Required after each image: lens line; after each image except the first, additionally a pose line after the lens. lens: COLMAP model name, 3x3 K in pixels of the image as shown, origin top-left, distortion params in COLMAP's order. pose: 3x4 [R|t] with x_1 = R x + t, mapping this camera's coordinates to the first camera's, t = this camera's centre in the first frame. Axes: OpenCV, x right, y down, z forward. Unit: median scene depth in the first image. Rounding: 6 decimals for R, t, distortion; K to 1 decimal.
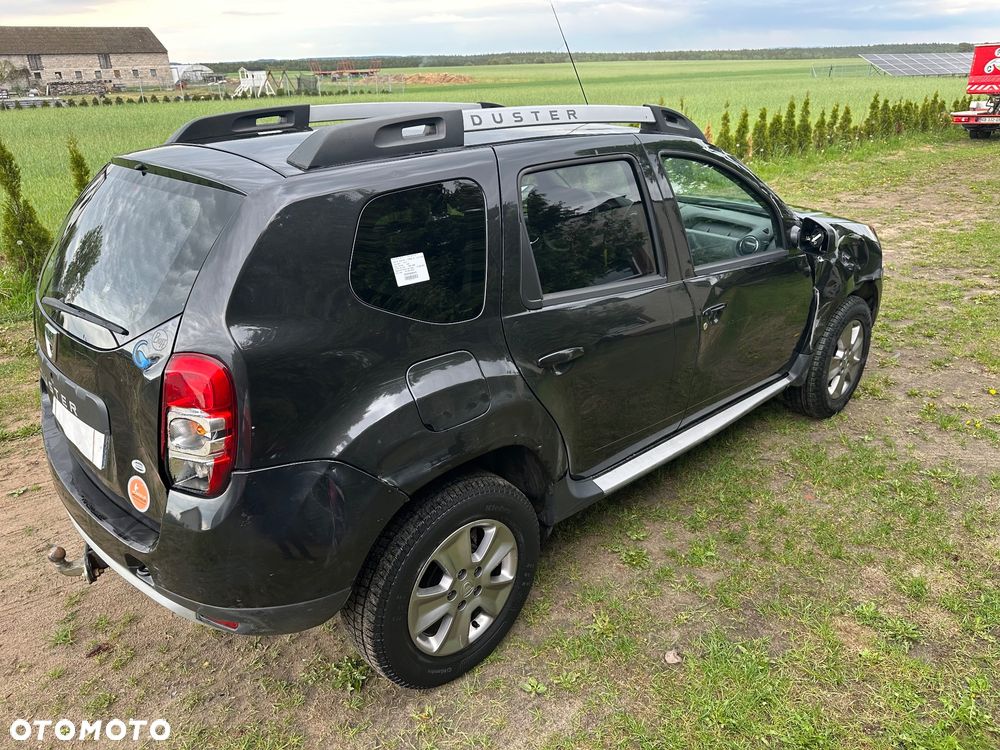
lens RADIAL K [[704.9, 0, 498.5], [0, 704.9, 370.1], [0, 0, 1]] dist [0.024733, -0.024644]
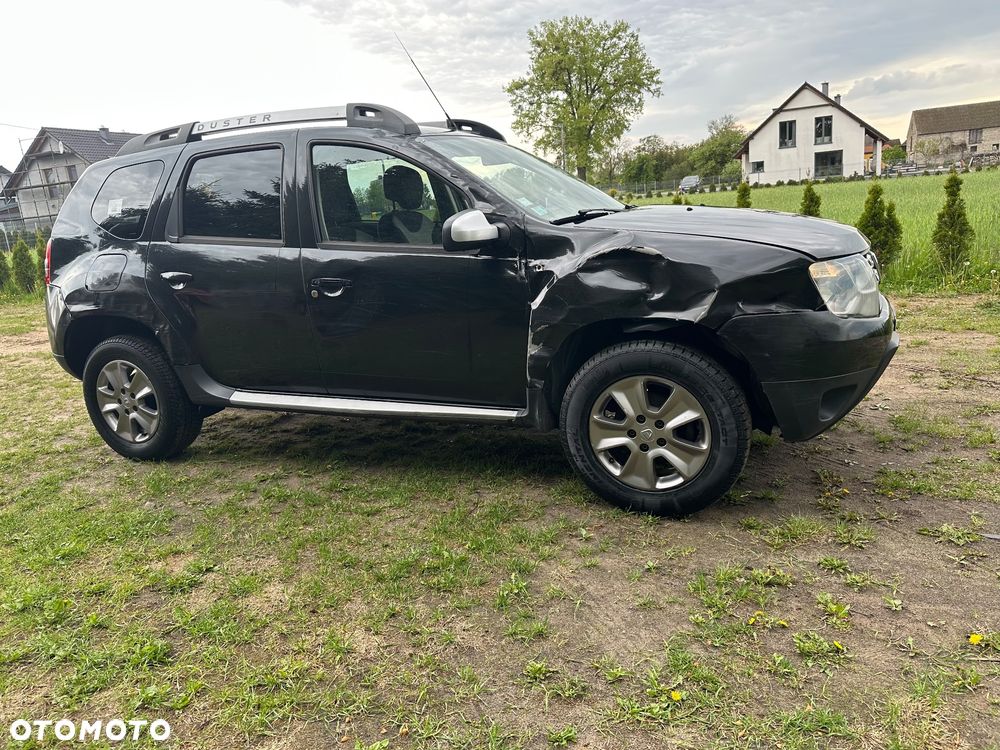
lens RADIAL K [[704.9, 0, 504.6], [0, 704.9, 375.9], [0, 0, 1]] dist [0.024733, -0.024644]
pose [[0.416562, 0.210640, -0.884368, 1.206047], [-0.287266, 0.953443, 0.091783, -0.108016], [0.862528, 0.215816, 0.457678, 0.658235]]
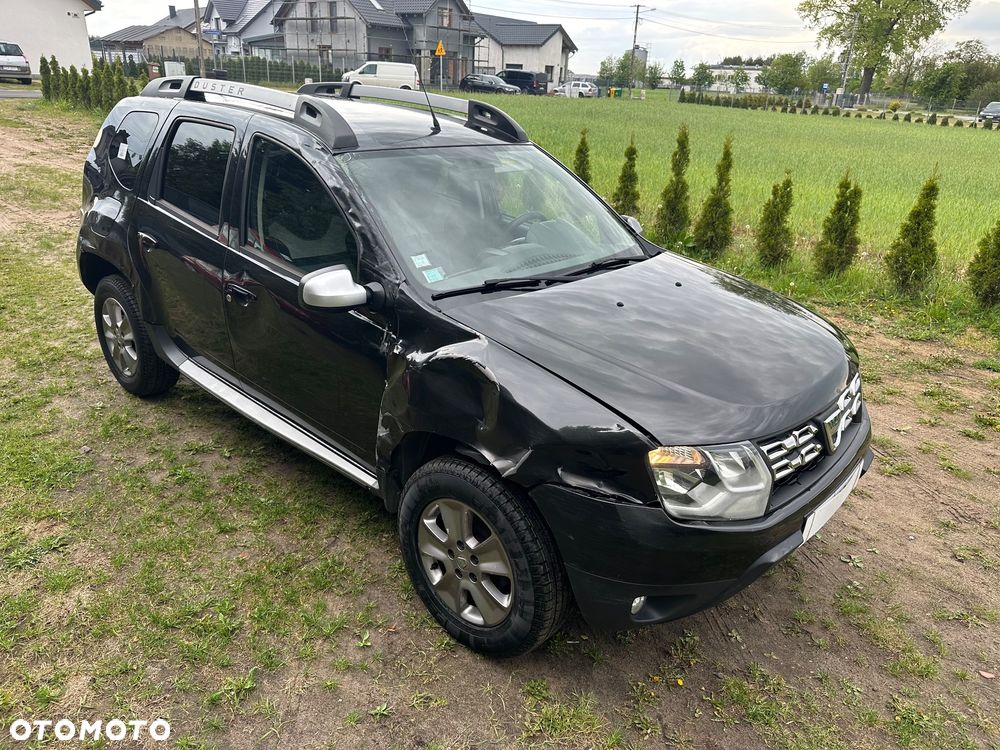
lens RADIAL K [[704.9, 0, 501.8], [0, 704.9, 378.3], [0, 0, 1]] dist [0.024733, -0.024644]
pose [[0.082849, 0.423016, -0.902327, 1.159097], [-0.444221, 0.826185, 0.346533, -0.442715], [0.892078, 0.372123, 0.256361, 0.960243]]
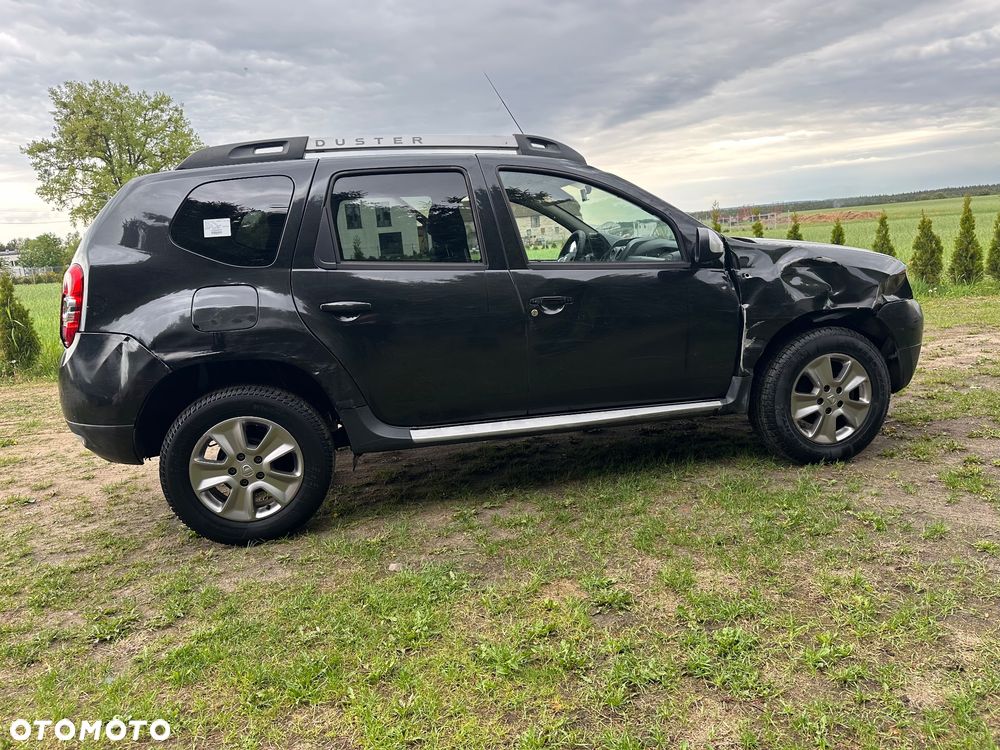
lens RADIAL K [[704.9, 0, 499.0], [0, 704.9, 369.0], [0, 0, 1]] dist [0.024733, -0.024644]
pose [[0.856591, 0.052458, -0.513322, 0.692604], [-0.149853, 0.977233, -0.150196, 0.169279], [0.493757, 0.205580, 0.844951, 0.042825]]
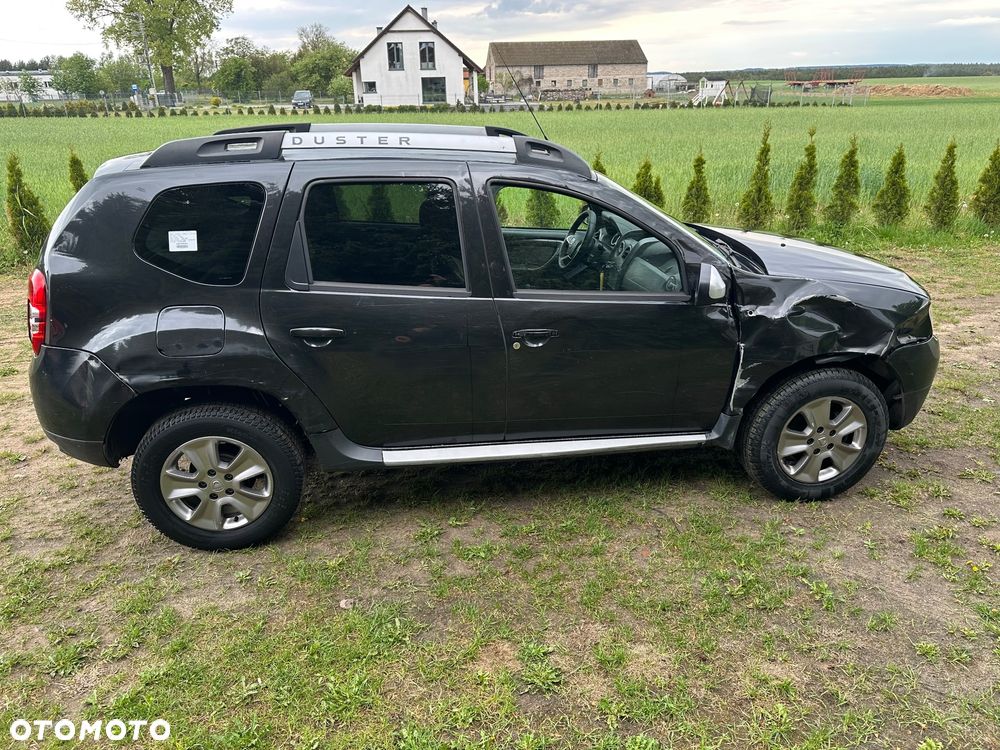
lens RADIAL K [[704.9, 0, 504.2], [0, 704.9, 375.2], [0, 0, 1]] dist [0.024733, -0.024644]
pose [[0.824246, 0.226063, -0.519147, 0.707843], [-0.228584, 0.971662, 0.060190, -0.066162], [0.518041, 0.069058, 0.852563, 0.076369]]
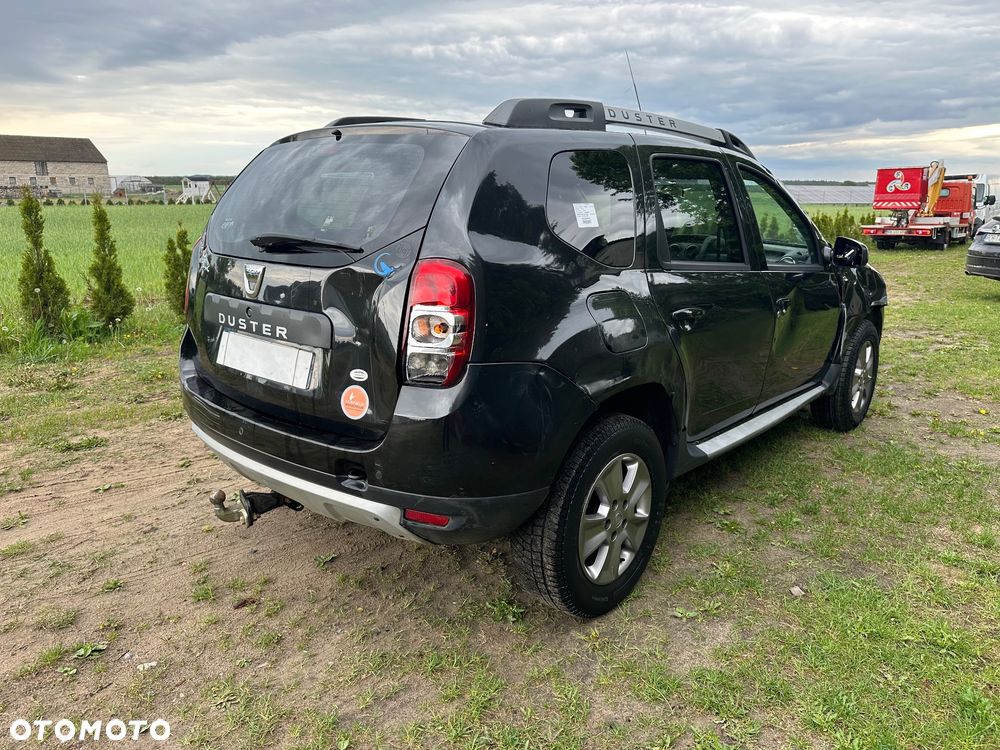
lens RADIAL K [[704.9, 0, 499.7], [0, 704.9, 367.5], [0, 0, 1]] dist [0.024733, -0.024644]
pose [[0.995318, 0.004232, 0.096560, -0.221406], [0.010965, 0.987646, -0.156319, 0.165356], [-0.096028, 0.156646, 0.982975, -0.050923]]
